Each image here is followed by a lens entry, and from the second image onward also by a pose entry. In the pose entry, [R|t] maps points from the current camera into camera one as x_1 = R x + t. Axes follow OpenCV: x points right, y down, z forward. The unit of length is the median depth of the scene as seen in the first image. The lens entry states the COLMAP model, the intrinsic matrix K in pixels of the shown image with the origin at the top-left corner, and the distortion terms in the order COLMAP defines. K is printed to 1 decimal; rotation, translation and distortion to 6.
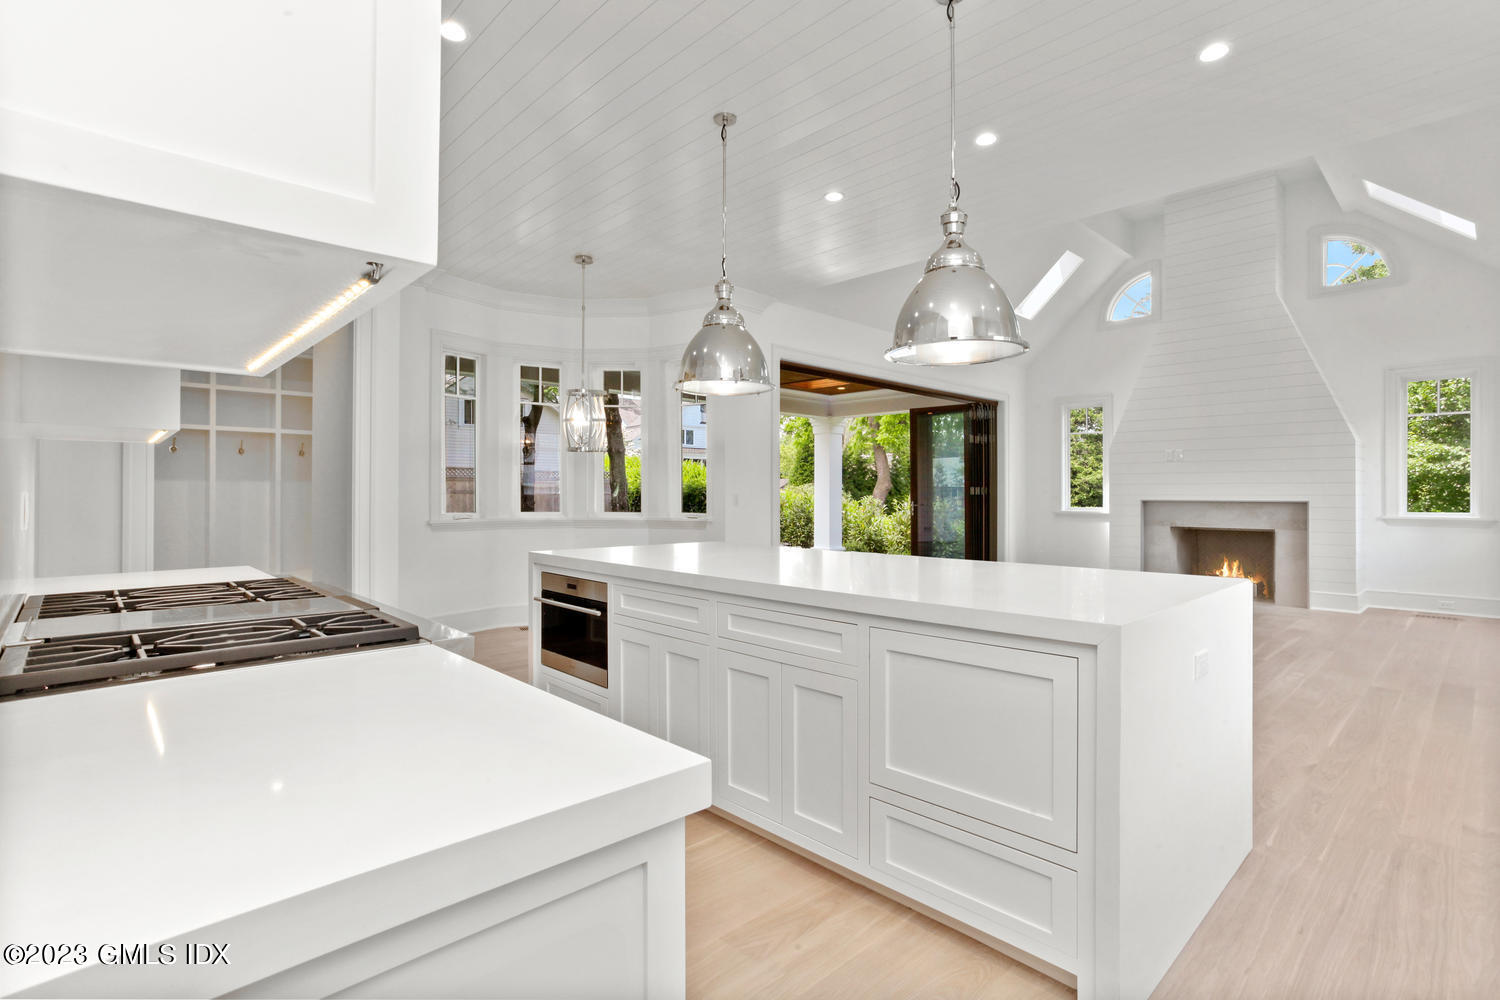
lens RADIAL K [[729.7, 0, 747.0], [0, 729.7, 500.8], [0, 0, 1]] dist [-0.011879, 0.003288]
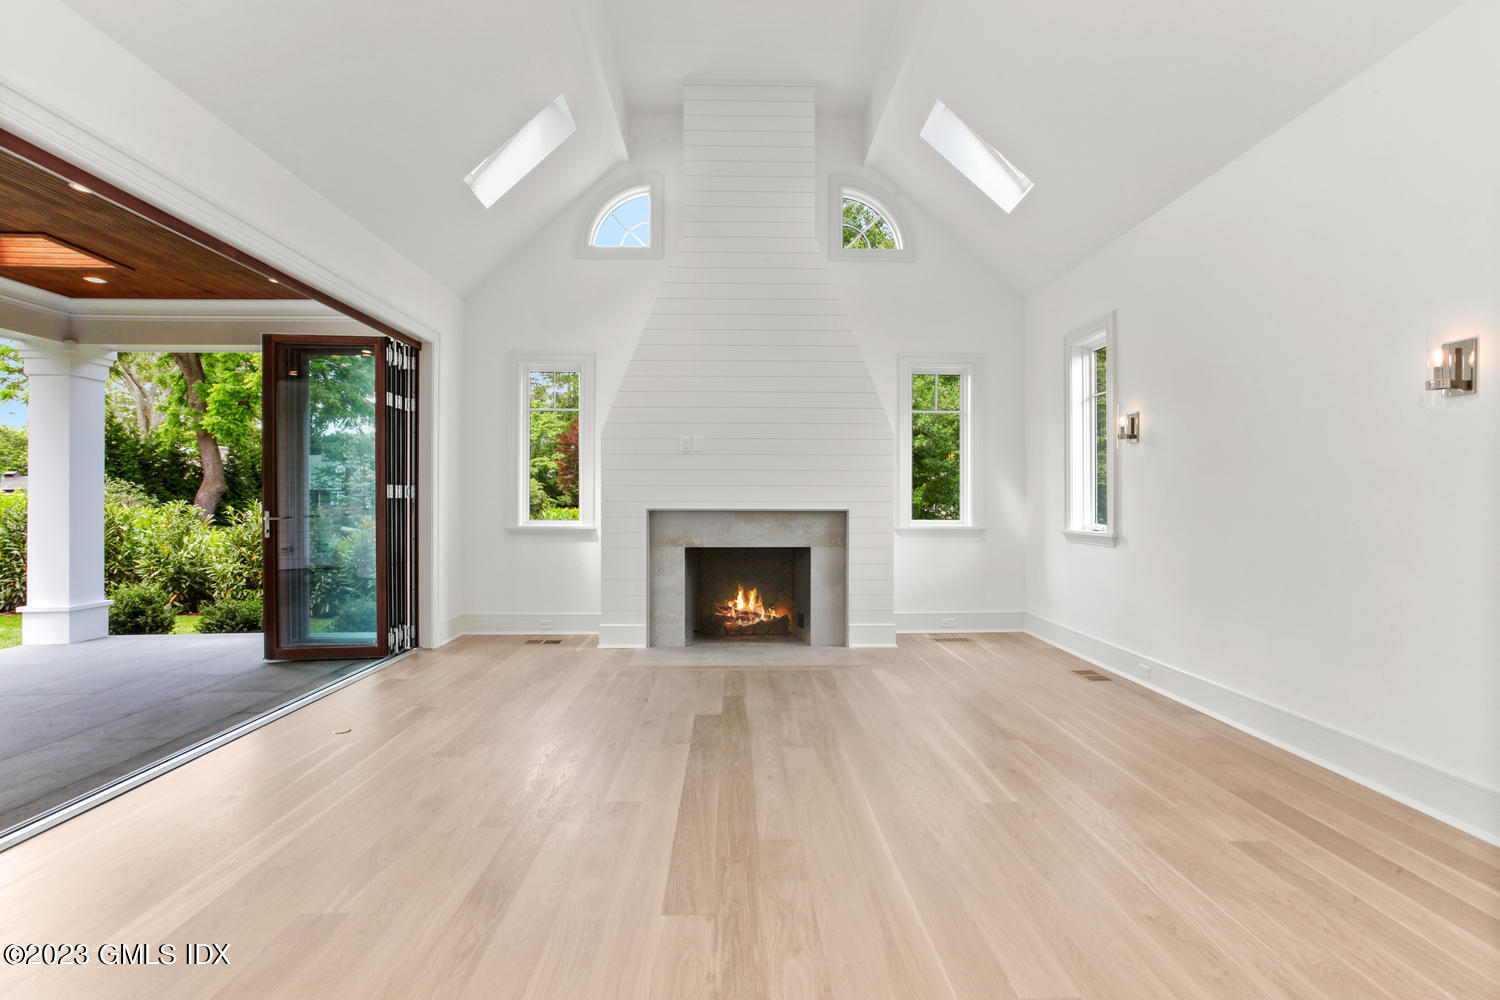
lens RADIAL K [[729.7, 0, 729.8], [0, 729.7, 520.6], [0, 0, 1]] dist [-0.011879, 0.003288]
pose [[0.697530, -0.011678, 0.716461, 0.064237], [-0.000561, 0.999858, 0.016843, -0.000832], [-0.716556, -0.012150, 0.697424, 0.292502]]
